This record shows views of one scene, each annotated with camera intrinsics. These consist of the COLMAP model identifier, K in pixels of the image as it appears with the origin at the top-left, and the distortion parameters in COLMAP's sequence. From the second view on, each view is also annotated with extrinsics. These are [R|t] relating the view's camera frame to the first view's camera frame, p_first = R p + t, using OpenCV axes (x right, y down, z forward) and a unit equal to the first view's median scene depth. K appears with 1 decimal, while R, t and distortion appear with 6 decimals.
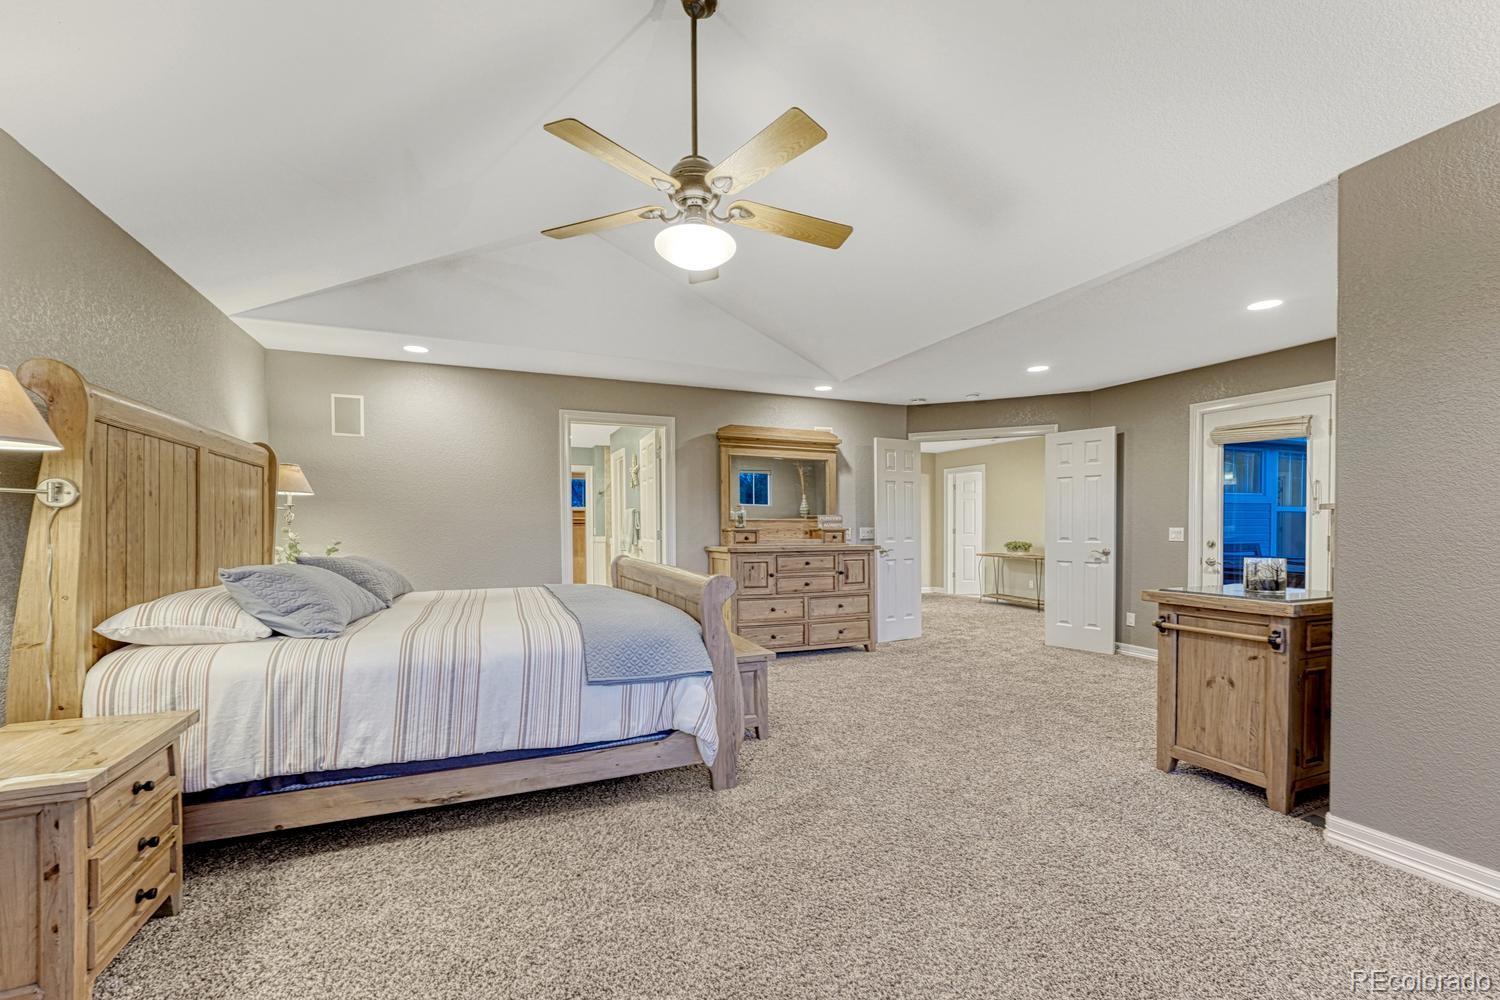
lens RADIAL K [[615.4, 0, 769.2], [0, 615.4, 525.7], [0, 0, 1]] dist [-0.003375, 0.002202]
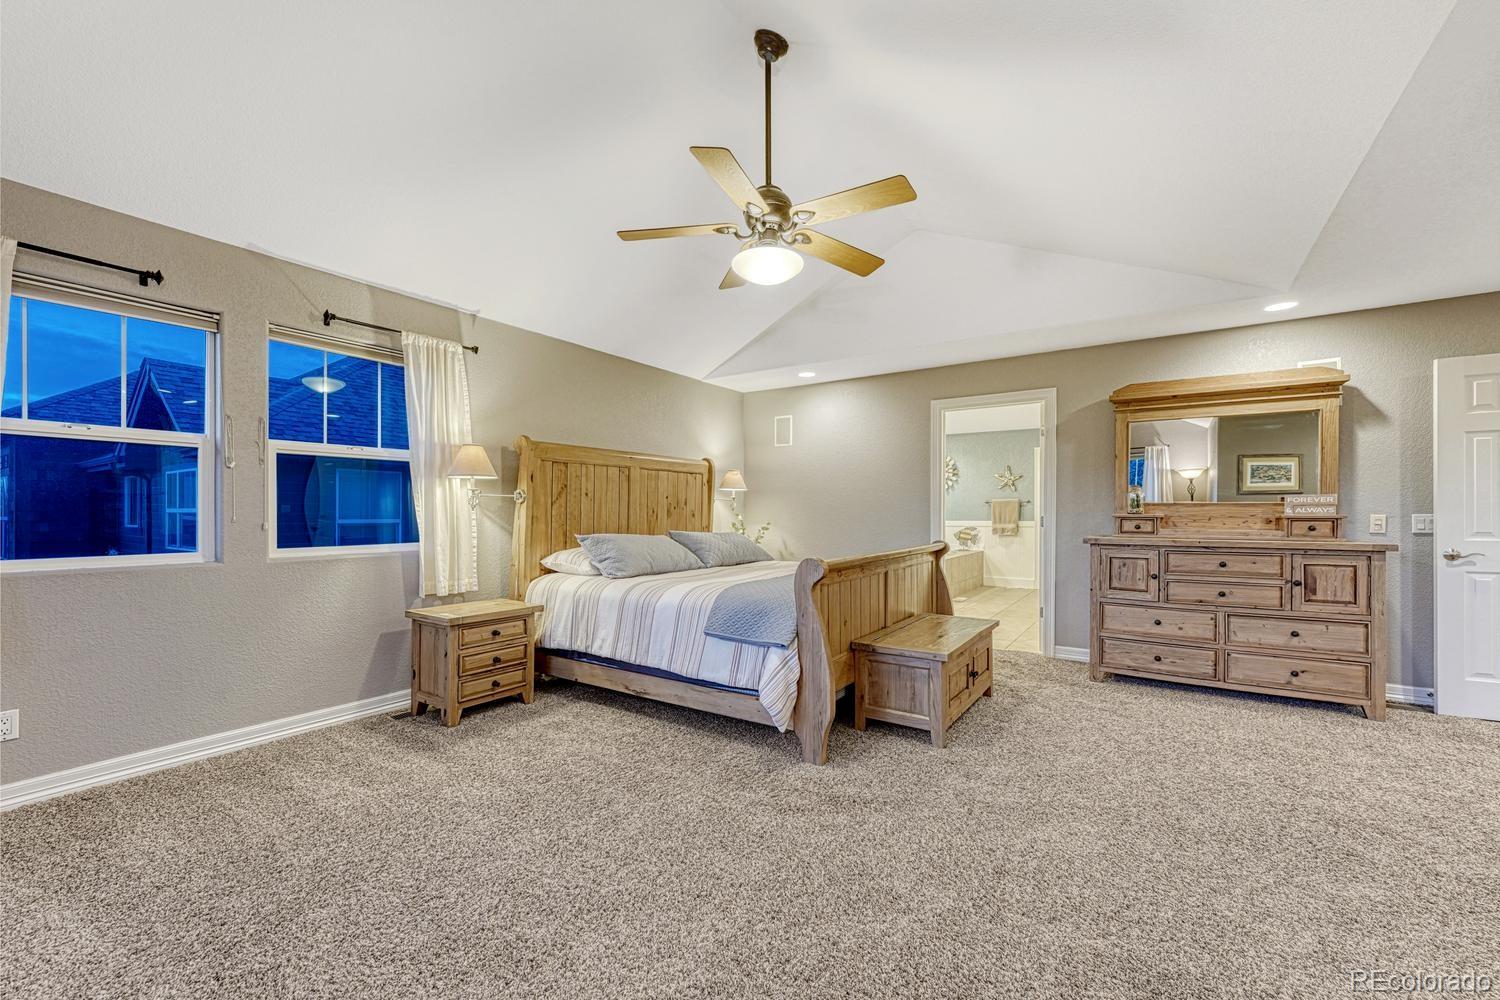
lens RADIAL K [[615.4, 0, 744.3], [0, 615.4, 502.0], [0, 0, 1]] dist [-0.003375, 0.002202]
pose [[0.540033, -0.013873, -0.841530, 0.368942], [0.000551, 0.999870, -0.016129, 0.000607], [0.841644, 0.008246, 0.539970, 0.165139]]
